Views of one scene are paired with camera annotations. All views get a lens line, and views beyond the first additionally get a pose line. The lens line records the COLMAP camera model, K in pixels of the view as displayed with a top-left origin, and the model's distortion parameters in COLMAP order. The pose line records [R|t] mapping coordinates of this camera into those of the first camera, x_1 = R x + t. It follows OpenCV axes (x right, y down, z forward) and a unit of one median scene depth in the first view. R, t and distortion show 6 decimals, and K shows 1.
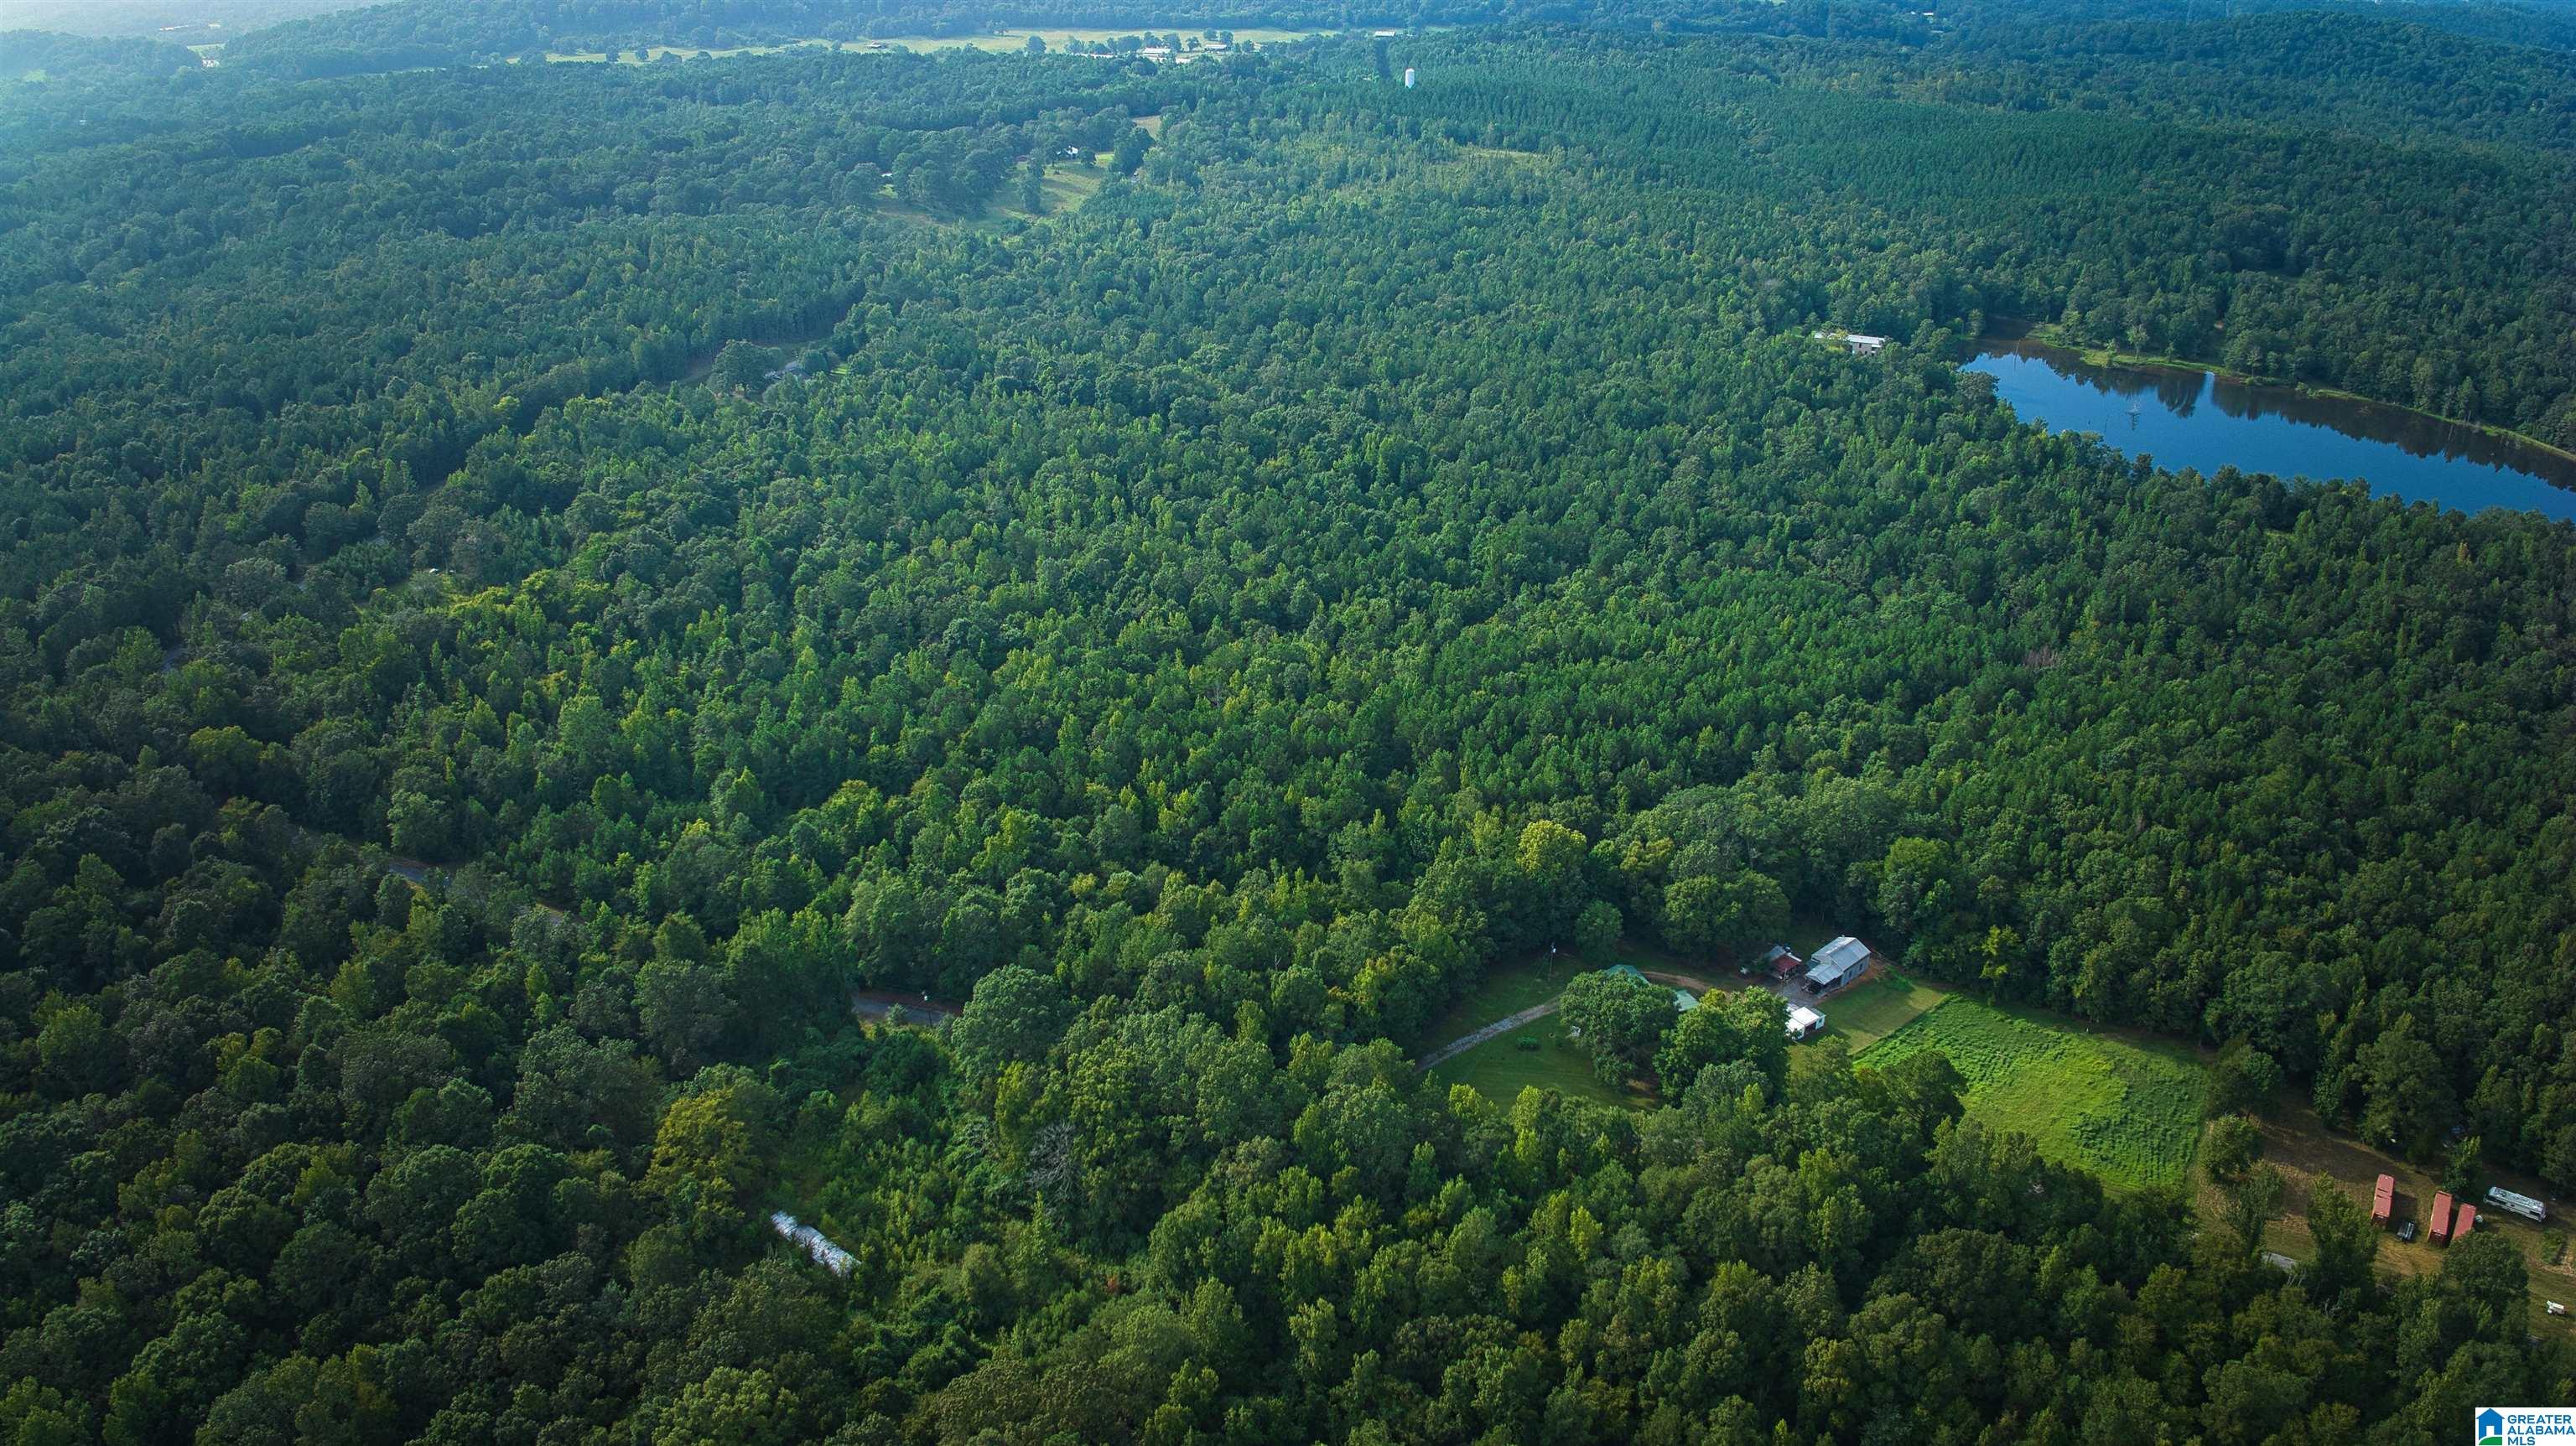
lens RADIAL K [[1810.6, 0, 1301.6], [0, 1810.6, 719.9], [0, 0, 1]] dist [-0.102543, -0.013937]
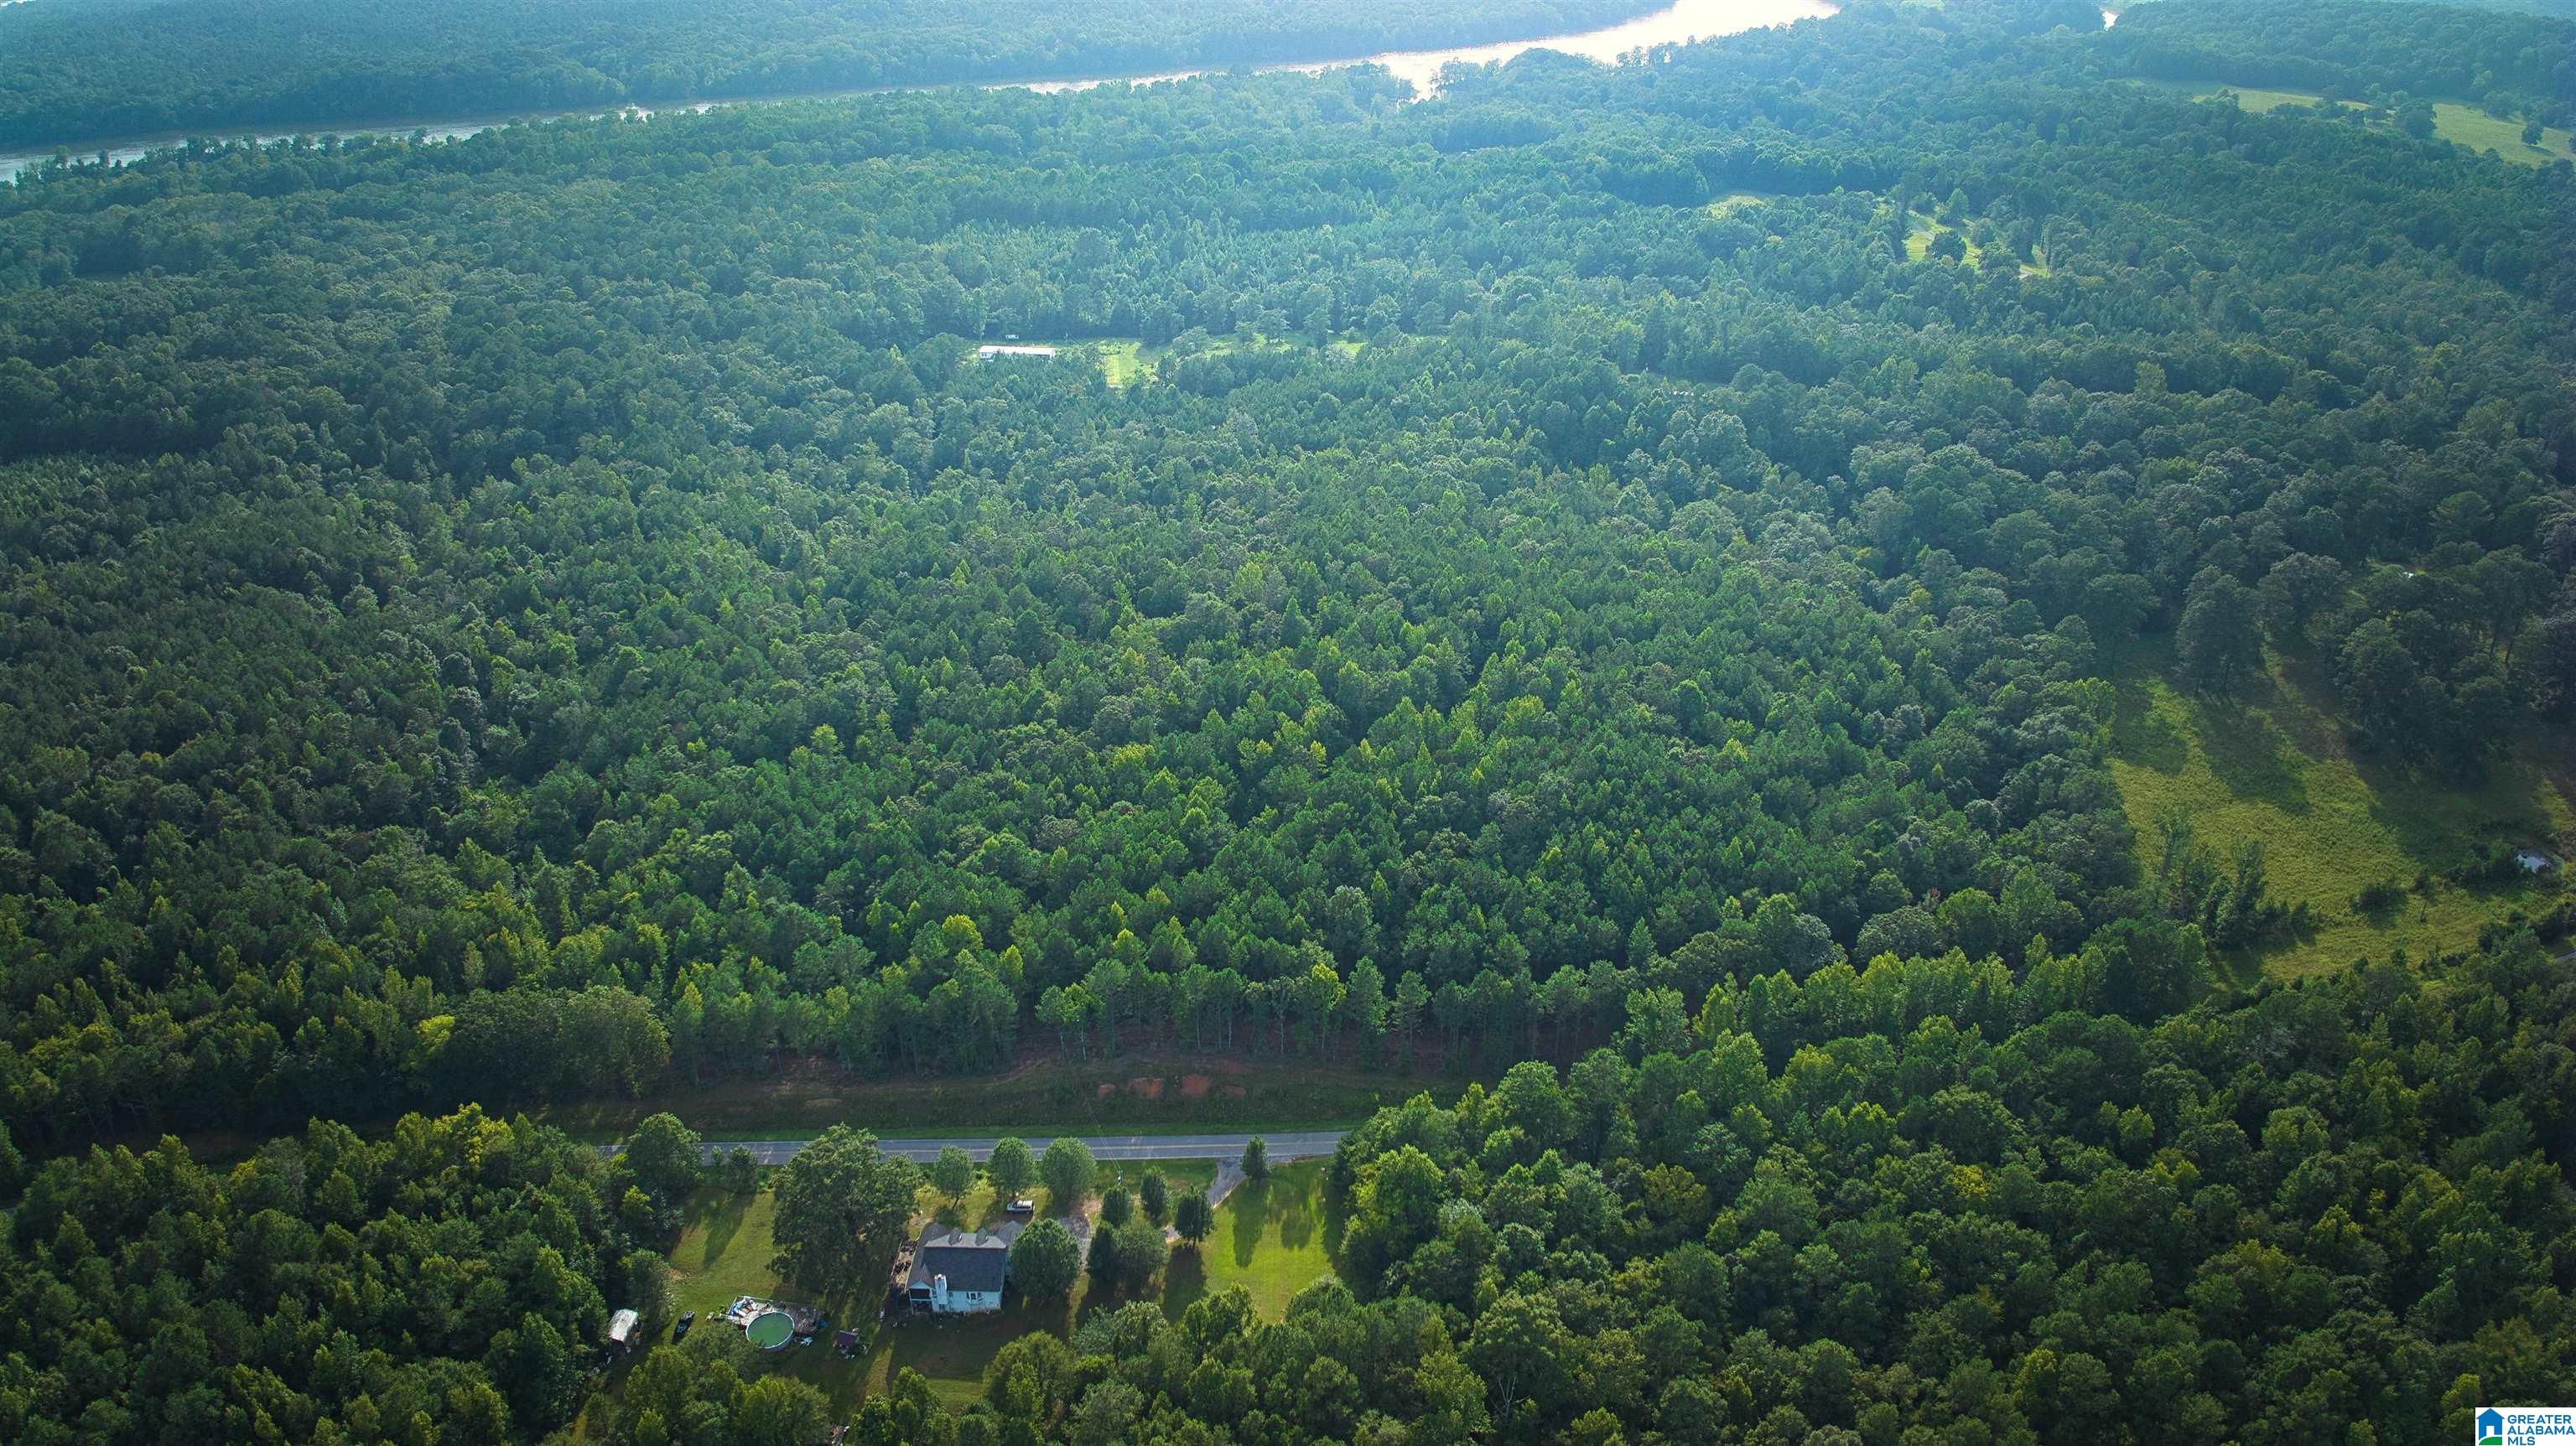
lens RADIAL K [[1810.6, 0, 1301.6], [0, 1810.6, 719.9], [0, 0, 1]] dist [-0.102543, -0.013937]
pose [[0.456818, 0.408522, -0.790207, 0.010597], [-0.383437, 0.891980, 0.239472, -0.399130], [0.802679, 0.193599, 0.564115, 0.769751]]
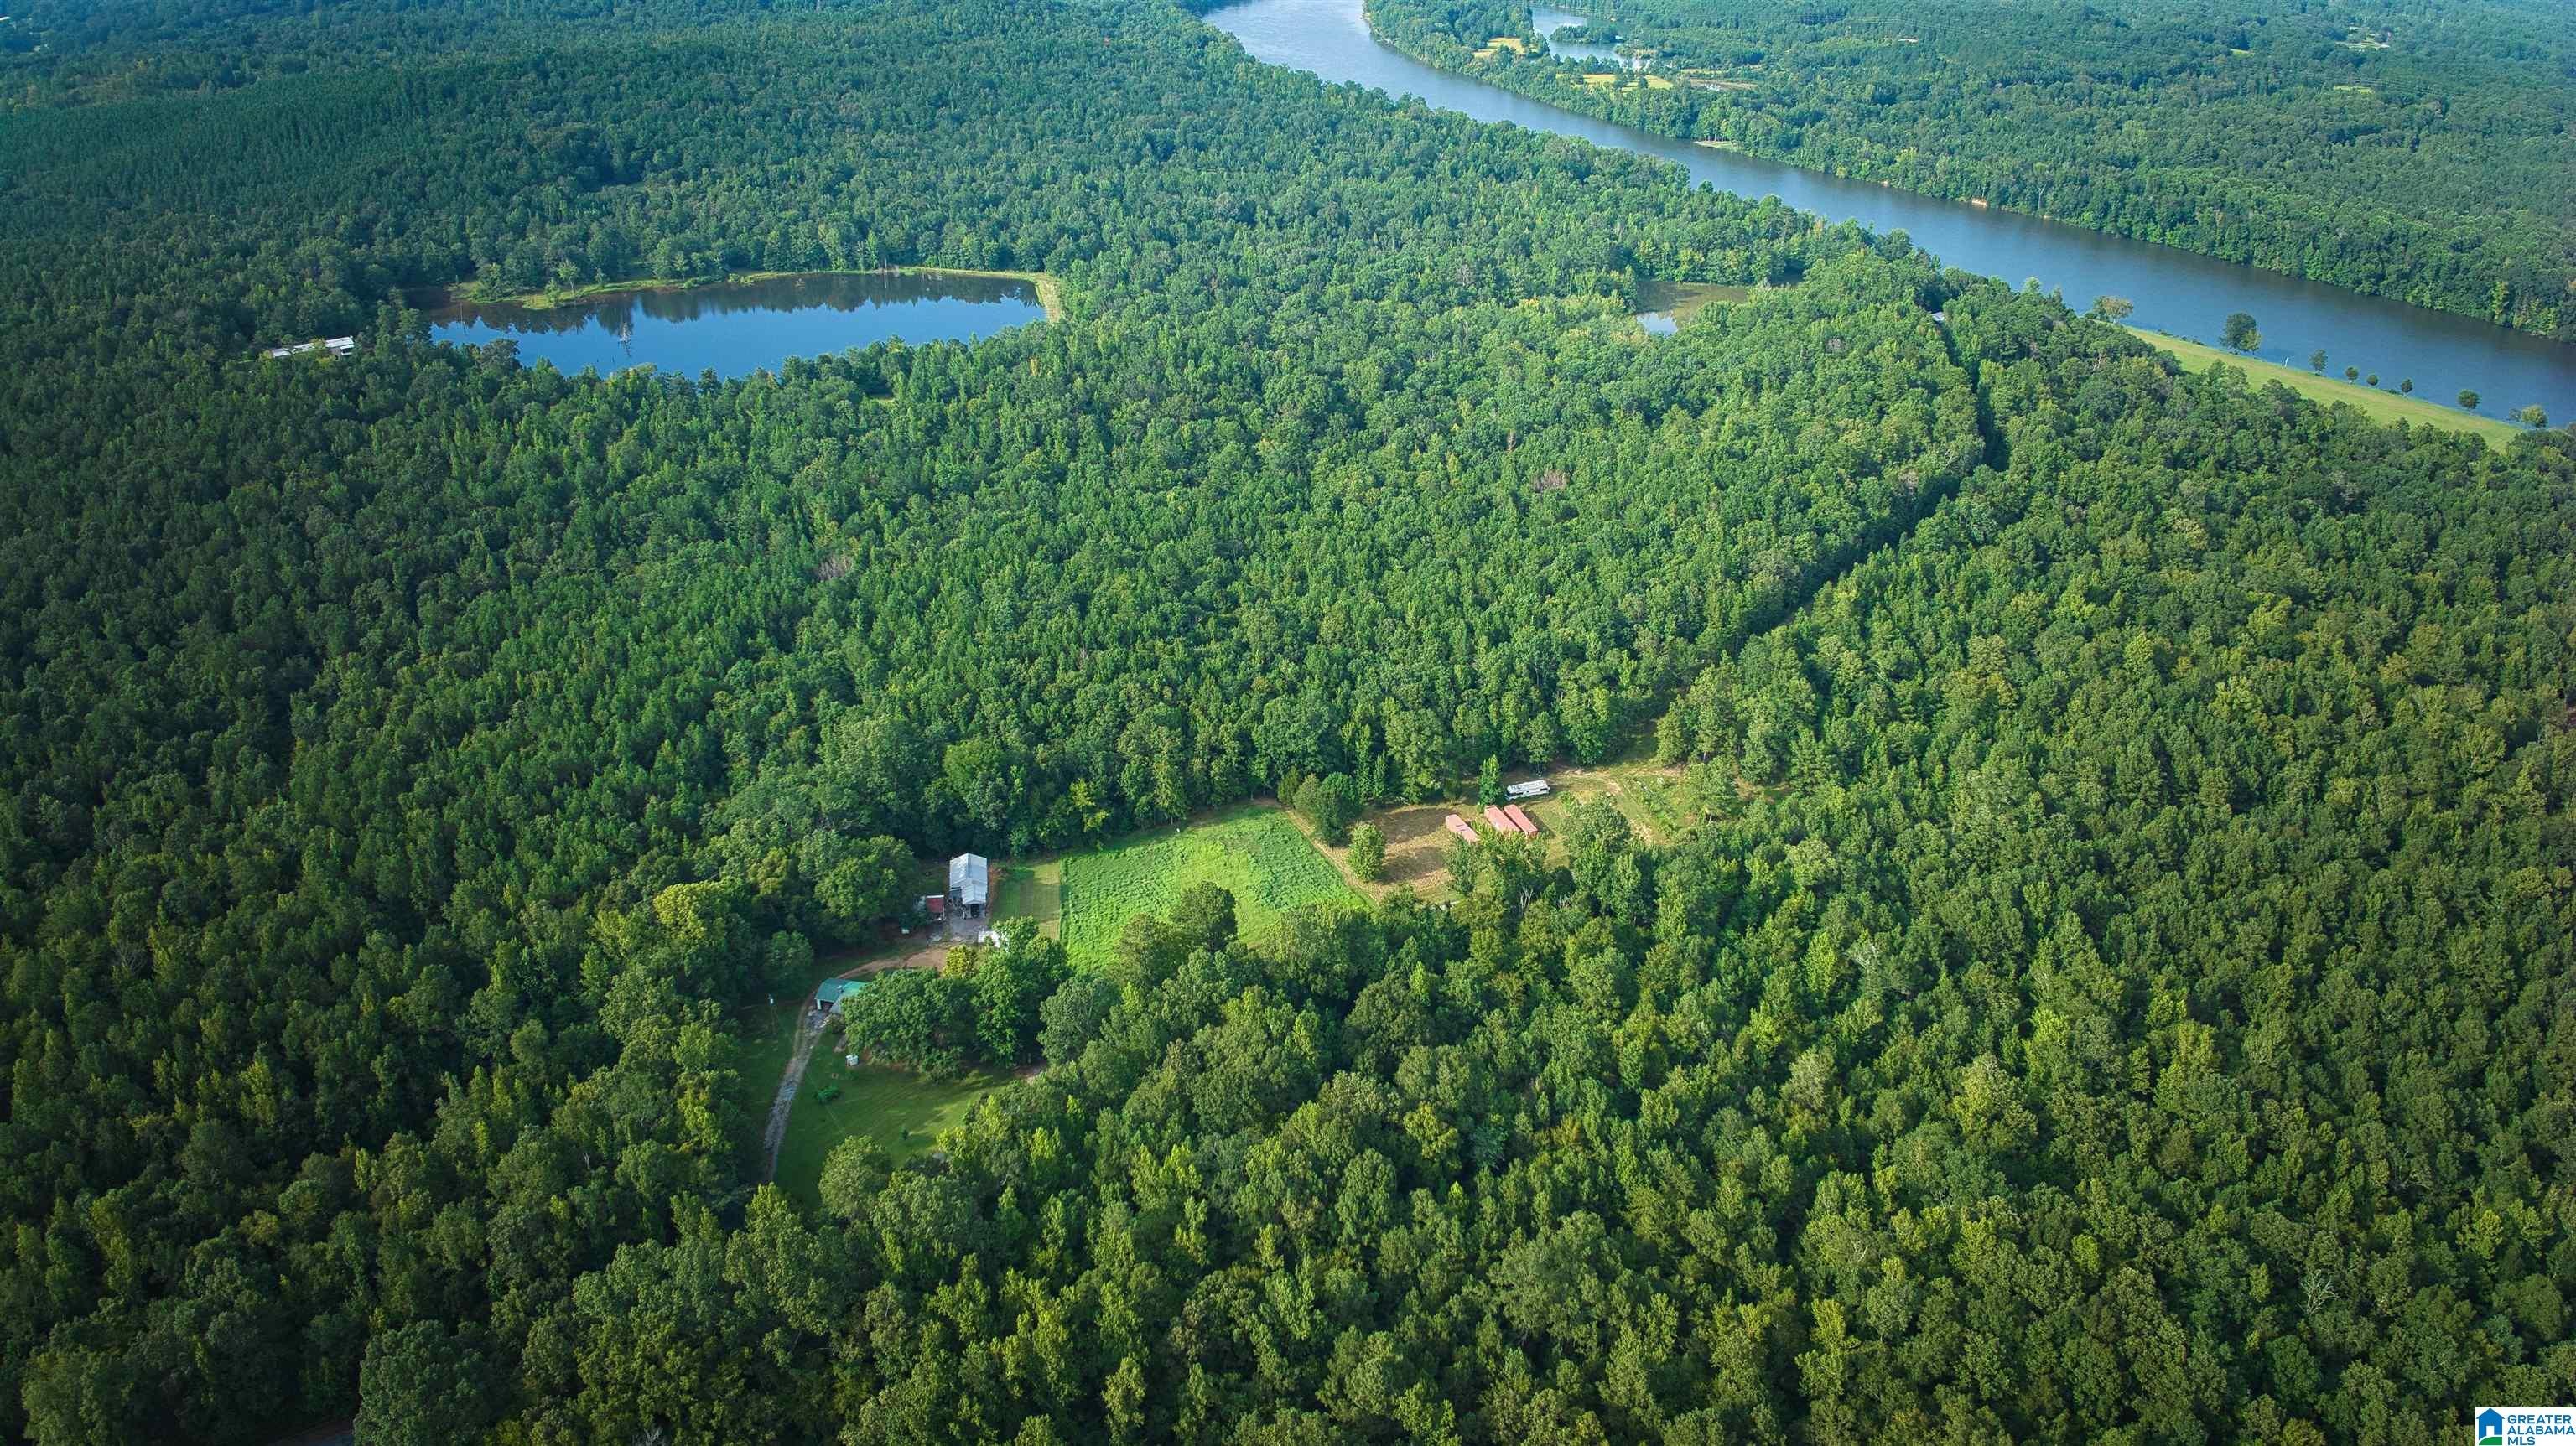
lens RADIAL K [[1810.6, 0, 1301.6], [0, 1810.6, 719.9], [0, 0, 1]] dist [-0.102543, -0.013937]
pose [[0.544658, -0.378165, 0.748558, -0.160090], [0.353750, 0.912871, 0.203783, -0.044077], [-0.760400, 0.153811, 0.630978, 0.088686]]
